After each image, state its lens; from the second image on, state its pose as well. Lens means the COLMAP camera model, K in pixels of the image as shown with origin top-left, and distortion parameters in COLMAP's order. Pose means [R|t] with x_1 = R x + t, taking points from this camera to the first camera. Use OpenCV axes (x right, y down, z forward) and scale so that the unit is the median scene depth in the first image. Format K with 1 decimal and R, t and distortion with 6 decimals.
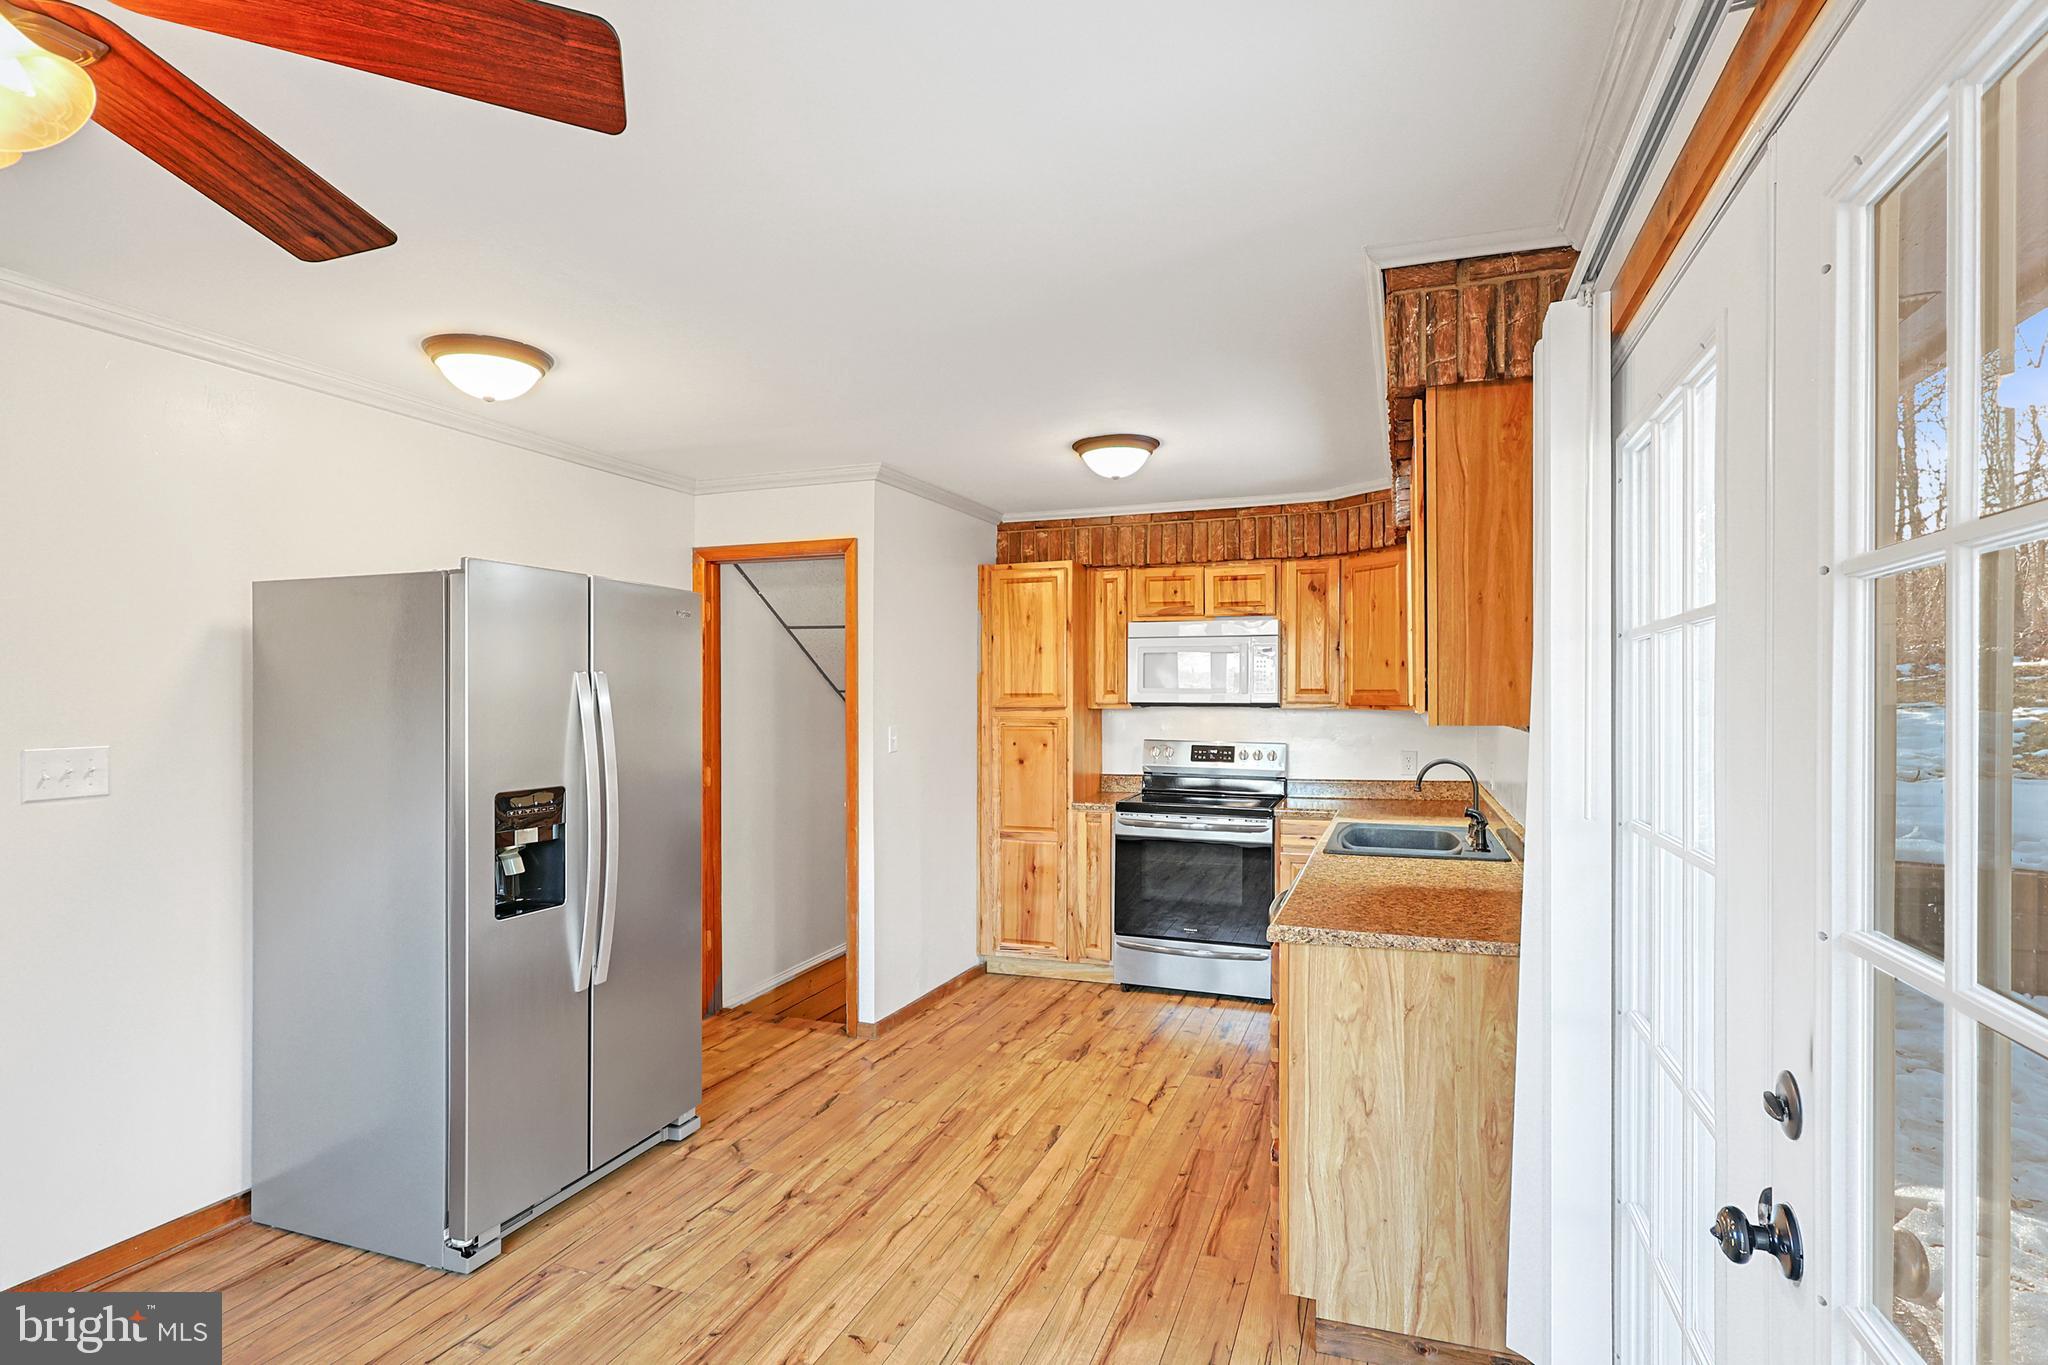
lens RADIAL K [[1005.5, 0, 1046.2], [0, 1005.5, 681.6], [0, 0, 1]] dist [-0.000602, 0.001086]
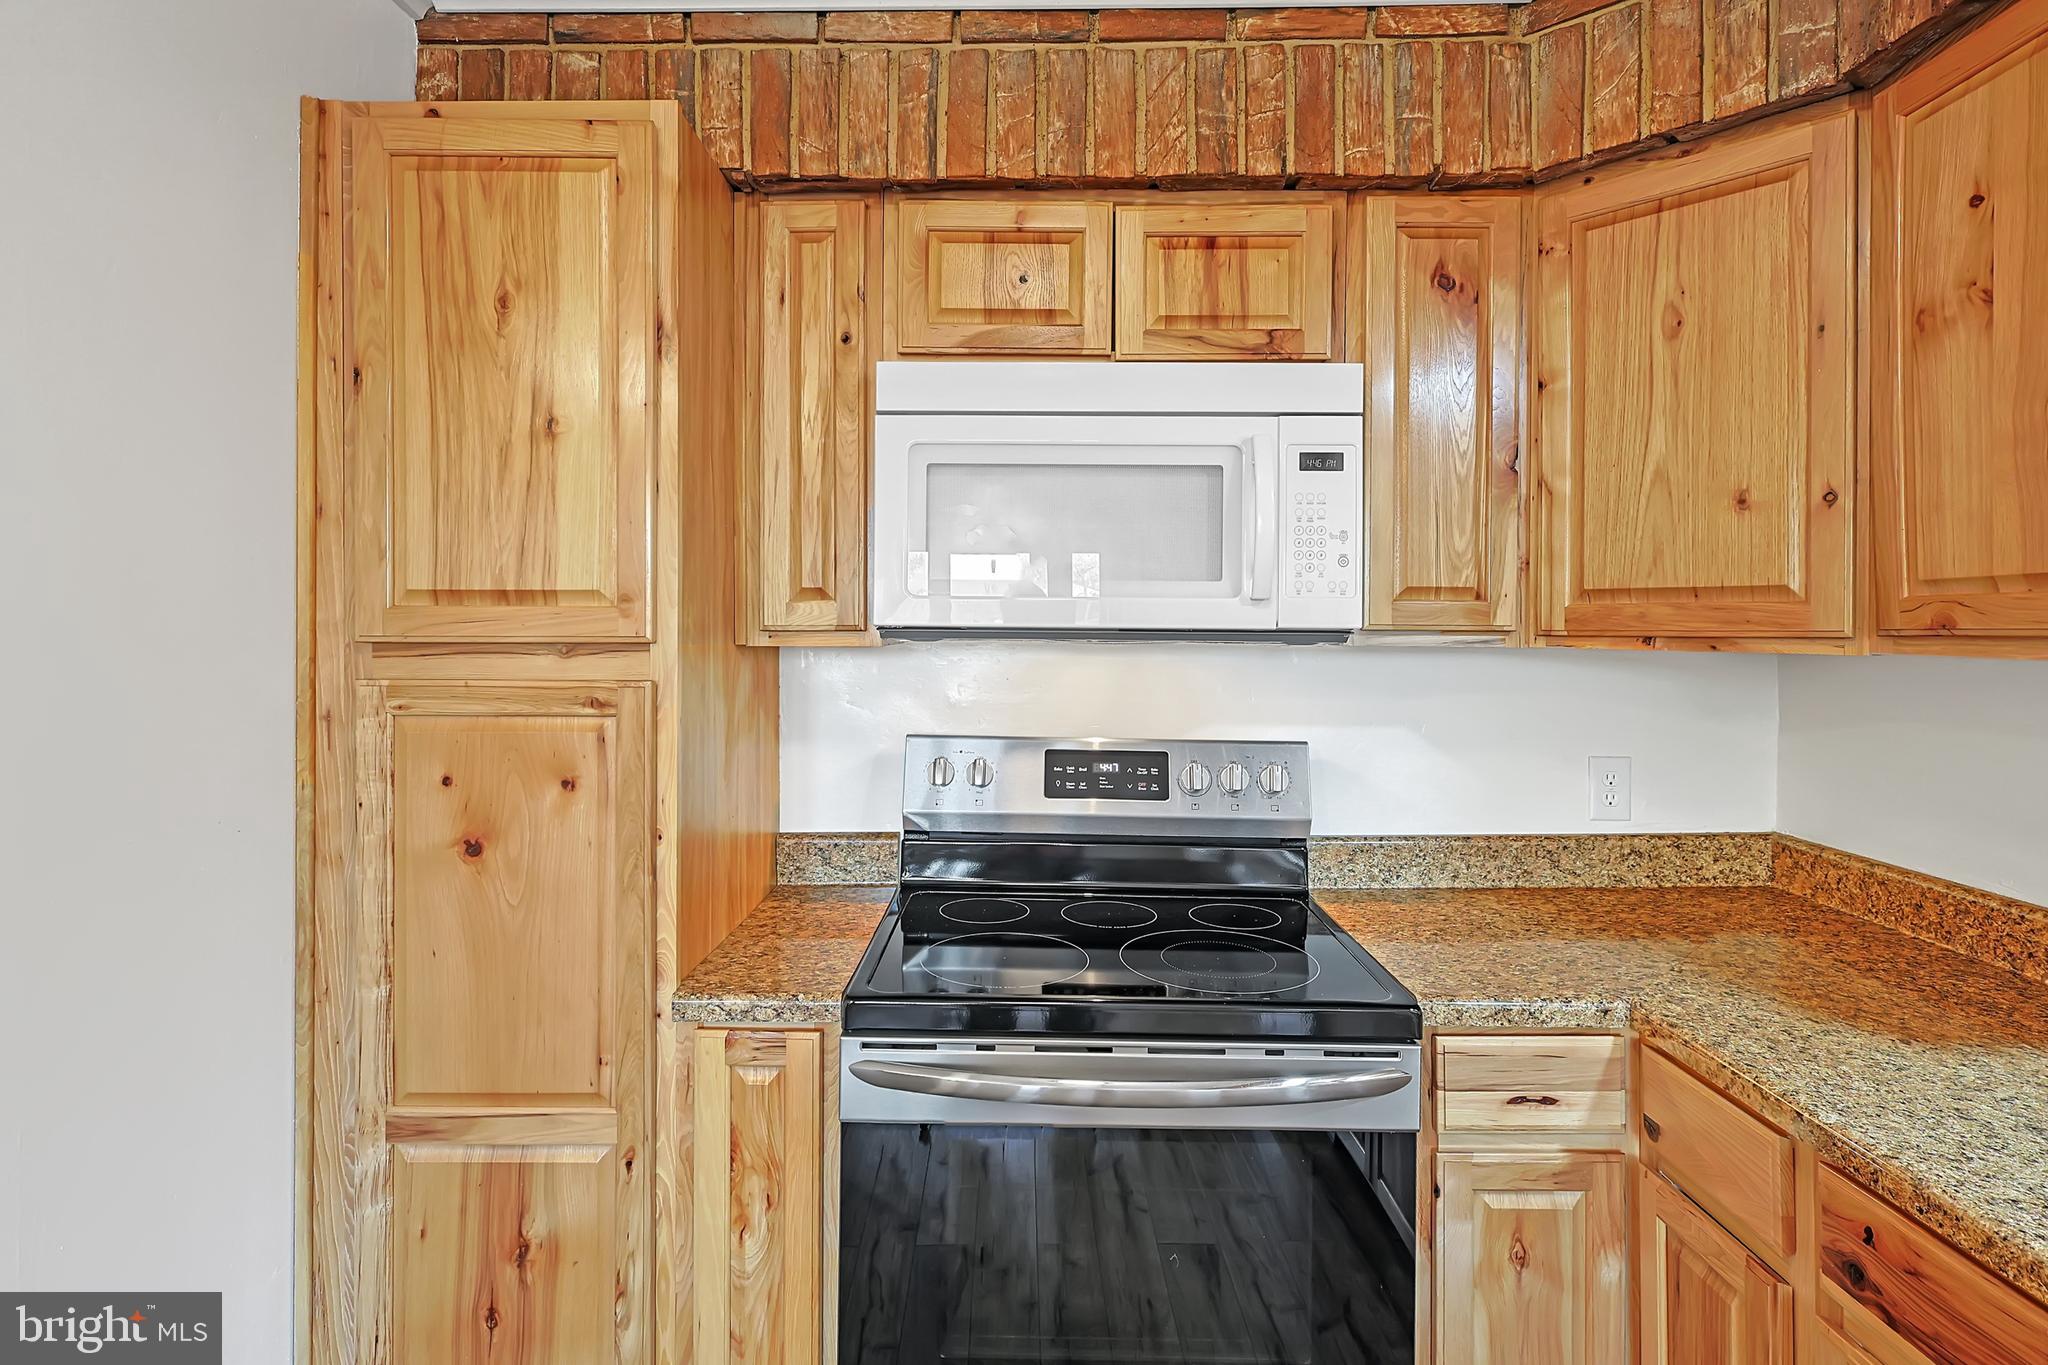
lens RADIAL K [[967.3, 0, 1008.4], [0, 967.3, 637.5], [0, 0, 1]] dist [0.001029, -0.000391]
pose [[0.952064, 0.001627, 0.305894, 0.031103], [-0.008767, 0.999720, 0.021969, 0.017549], [-0.305773, -0.023598, 0.951812, 0.715227]]
